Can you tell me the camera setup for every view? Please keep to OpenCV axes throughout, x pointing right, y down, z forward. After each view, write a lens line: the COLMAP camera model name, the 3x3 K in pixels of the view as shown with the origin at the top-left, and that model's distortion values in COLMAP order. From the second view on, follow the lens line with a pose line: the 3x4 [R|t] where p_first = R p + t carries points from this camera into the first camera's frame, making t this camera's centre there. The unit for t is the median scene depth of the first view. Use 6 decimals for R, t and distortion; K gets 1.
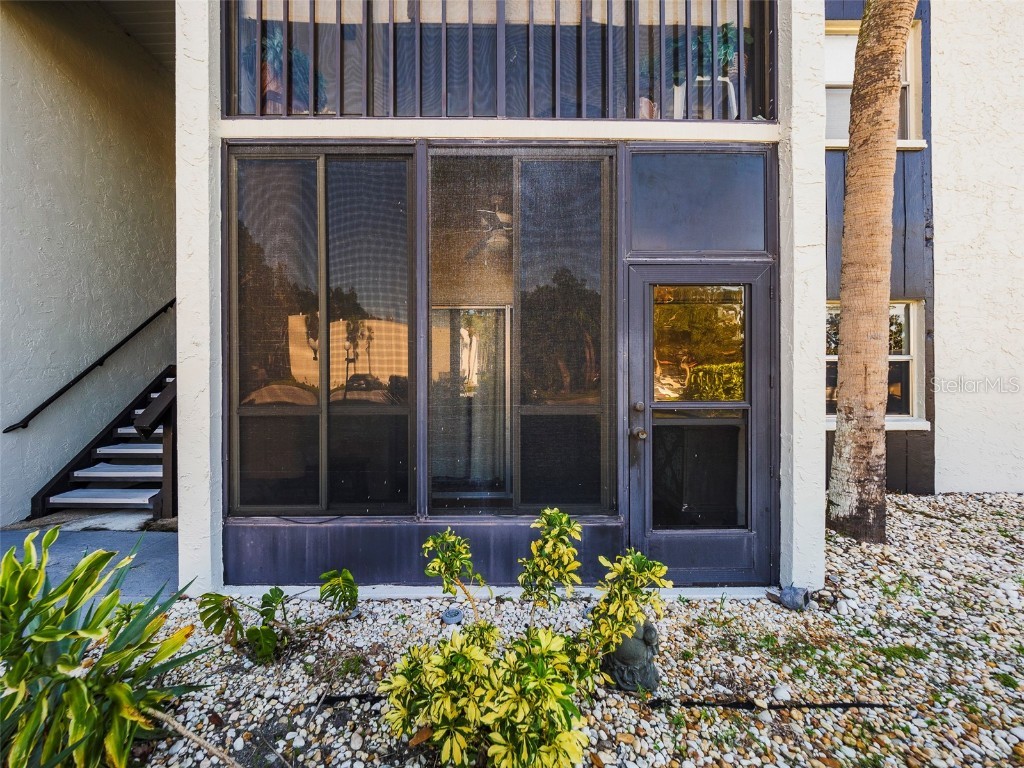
lens RADIAL K [[416.8, 0, 500.8], [0, 416.8, 374.3], [0, 0, 1]] dist [0.000549, -0.008076]
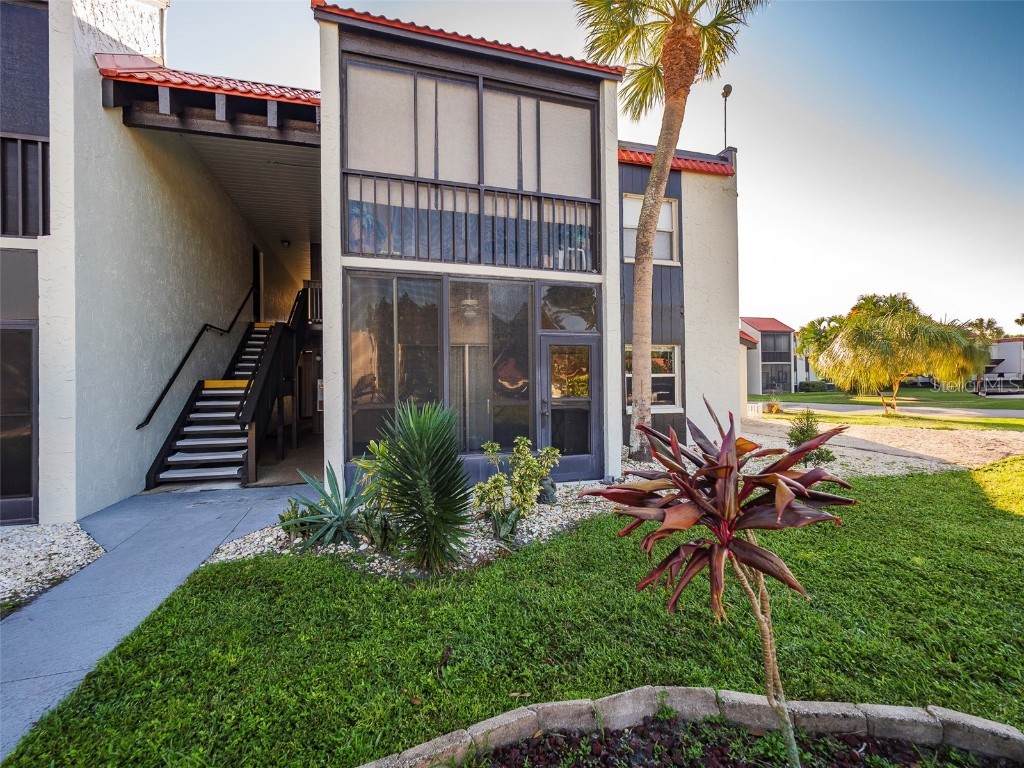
lens RADIAL K [[430.9, 0, 501.1], [0, 430.9, 380.3], [0, 0, 1]] dist [0.016613, -0.017627]
pose [[0.963299, -0.005890, 0.268364, -0.479903], [0.007784, 0.999952, -0.005994, -0.016041], [-0.268316, 0.007863, 0.963299, -1.077777]]
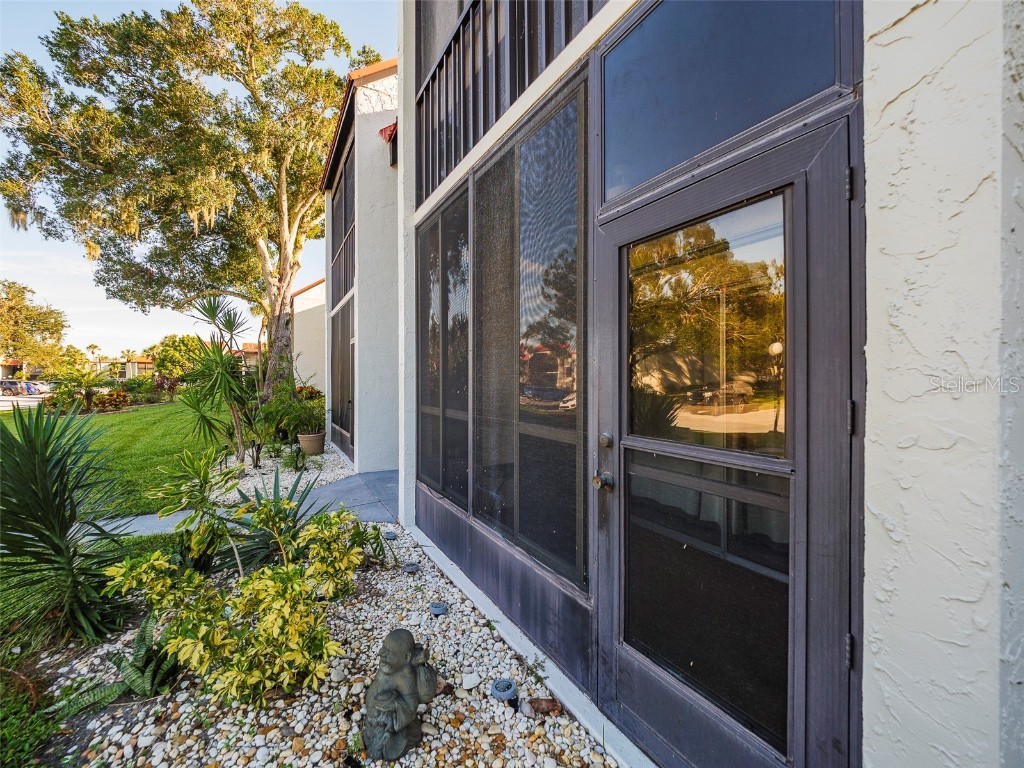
lens RADIAL K [[430.9, 0, 501.1], [0, 430.9, 380.3], [0, 0, 1]] dist [0.016613, -0.017627]
pose [[0.479483, 0.002616, -0.877547, 0.841881], [-0.003480, 0.999993, 0.001080, -0.016145], [0.877544, 0.002536, 0.479489, 0.528876]]
